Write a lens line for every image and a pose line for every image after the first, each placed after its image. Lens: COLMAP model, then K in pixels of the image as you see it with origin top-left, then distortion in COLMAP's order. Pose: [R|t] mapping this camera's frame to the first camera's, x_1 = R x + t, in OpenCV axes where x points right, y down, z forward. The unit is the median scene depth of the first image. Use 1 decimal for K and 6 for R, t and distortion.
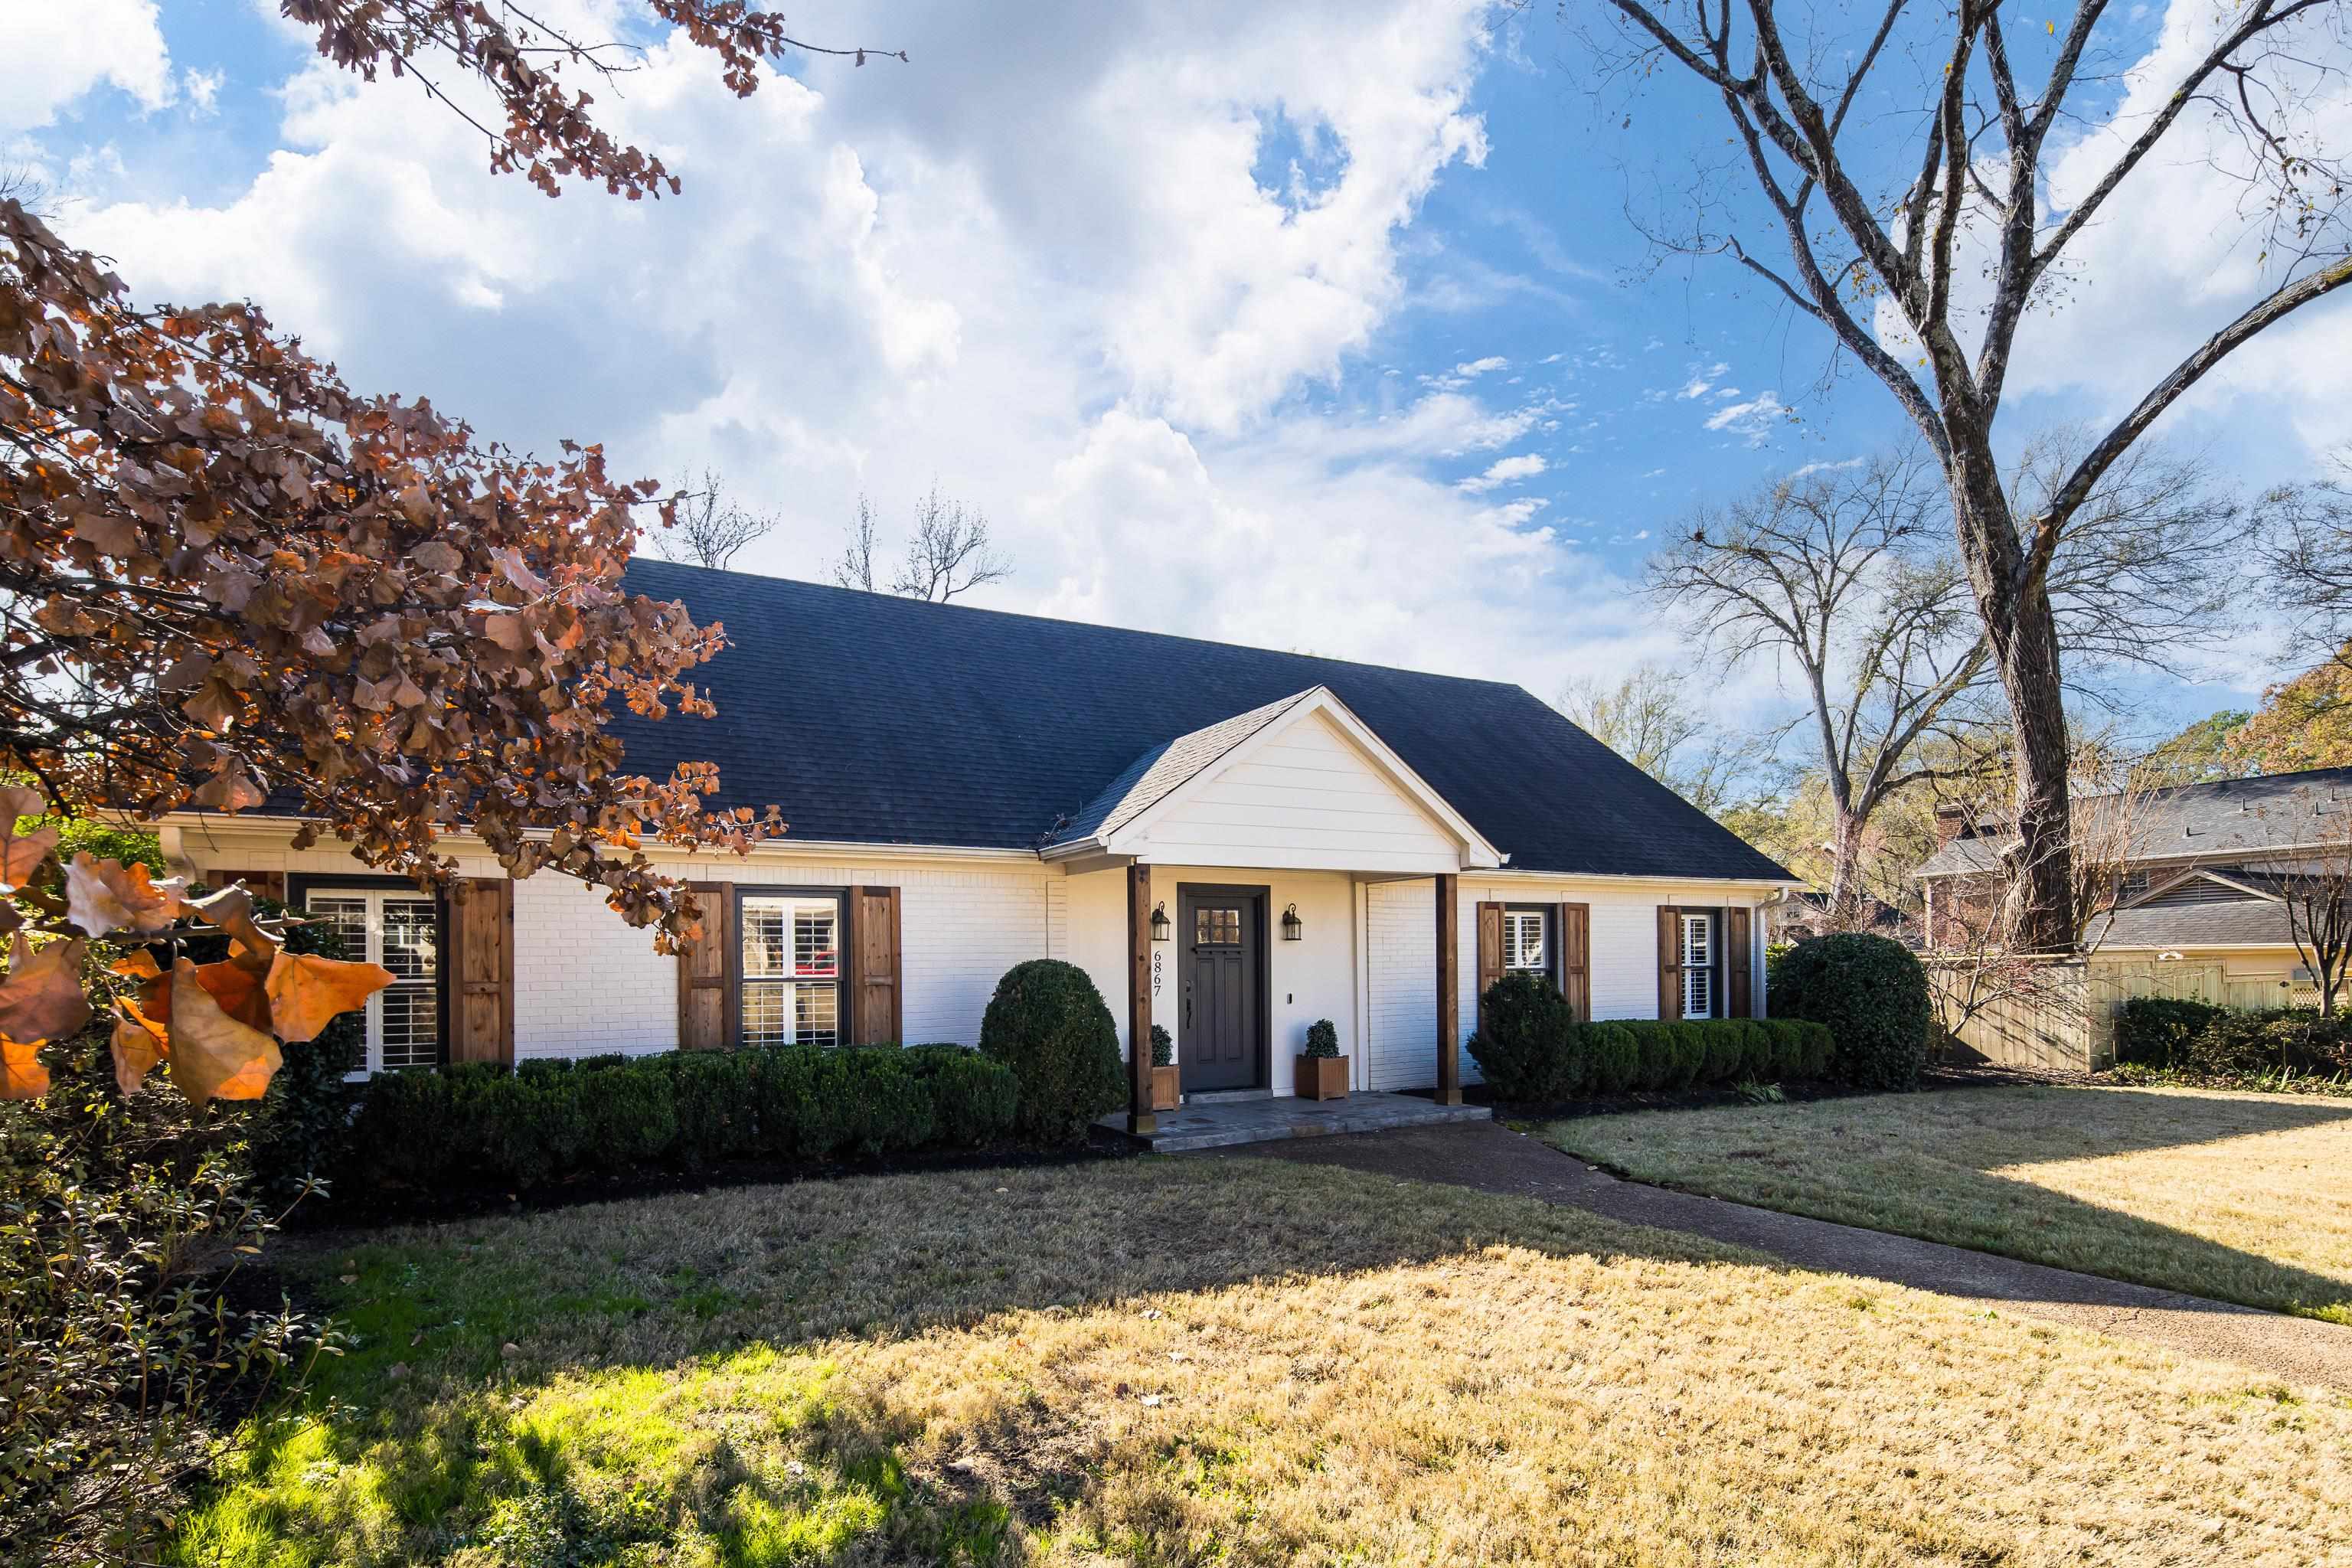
lens RADIAL K [[1137.9, 0, 1163.6], [0, 1137.9, 962.4], [0, 0, 1]] dist [0.008835, -0.004724]
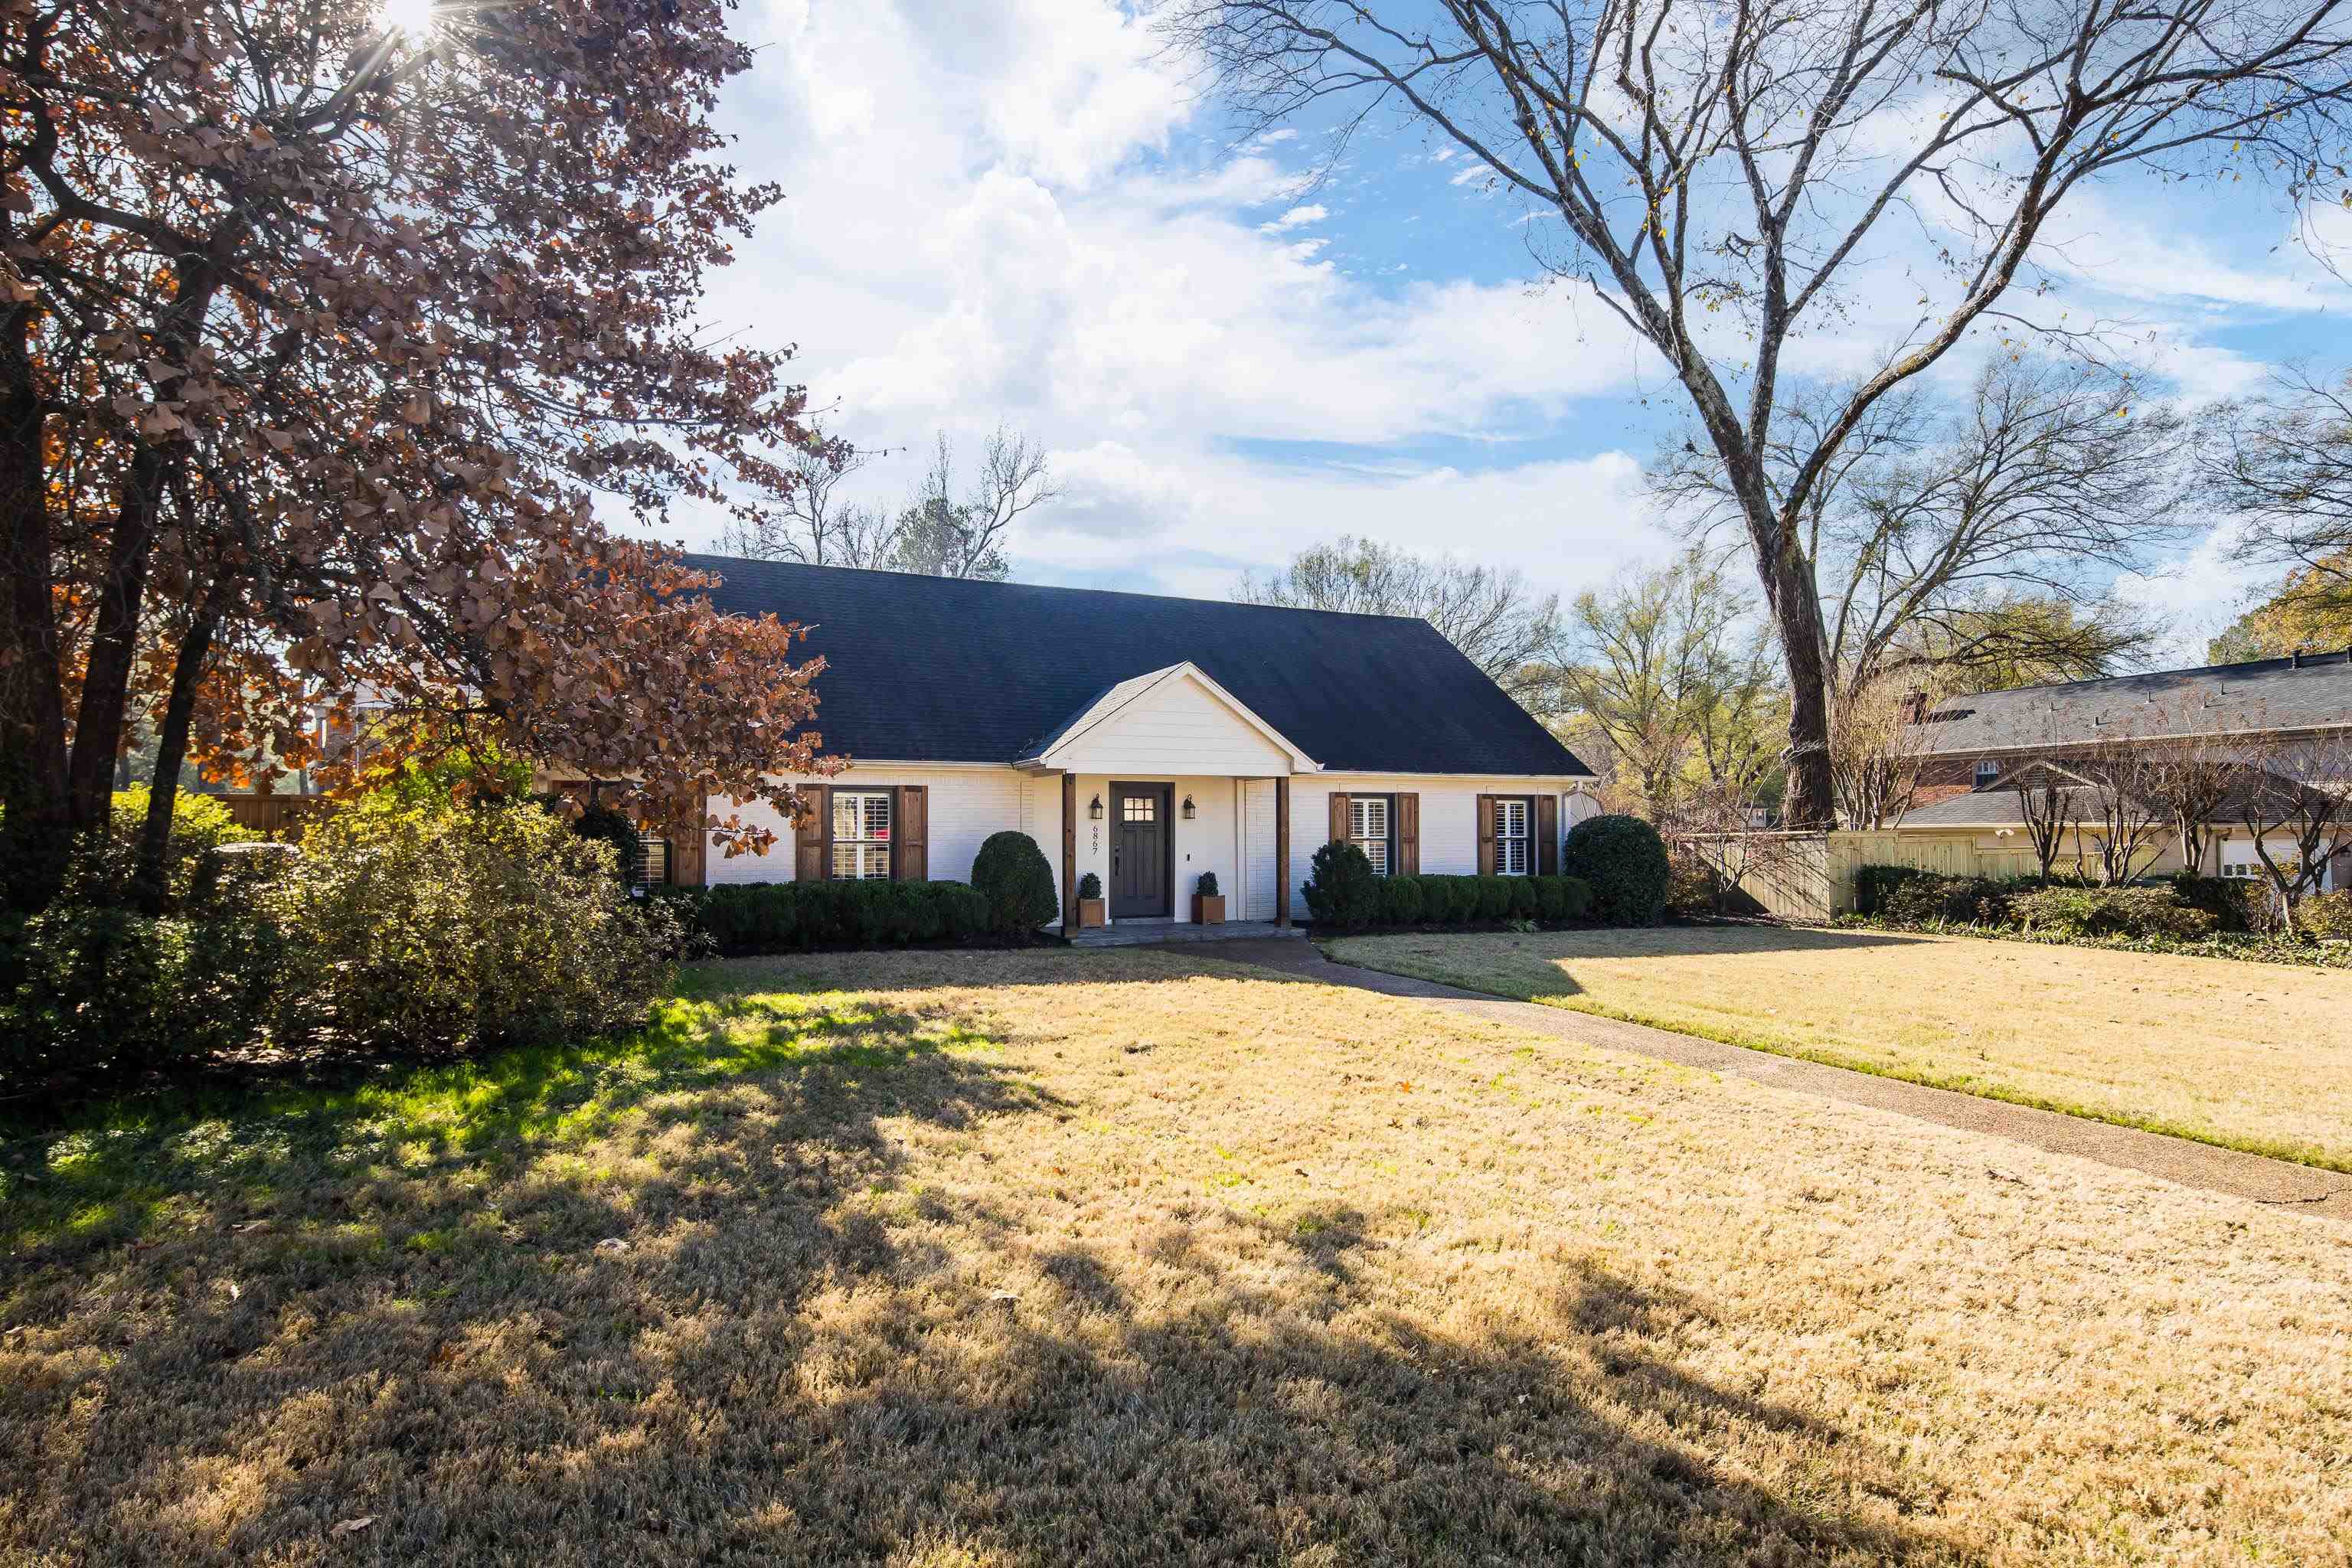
lens RADIAL K [[1122.2, 0, 1176.6], [0, 1122.2, 811.0], [0, 0, 1]] dist [0.010562, 0.000008]
pose [[0.998242, 0.007076, -0.058847, 0.184899], [-0.007955, 0.999860, -0.014723, -0.007697], [0.058735, 0.015165, 0.998158, -0.492841]]
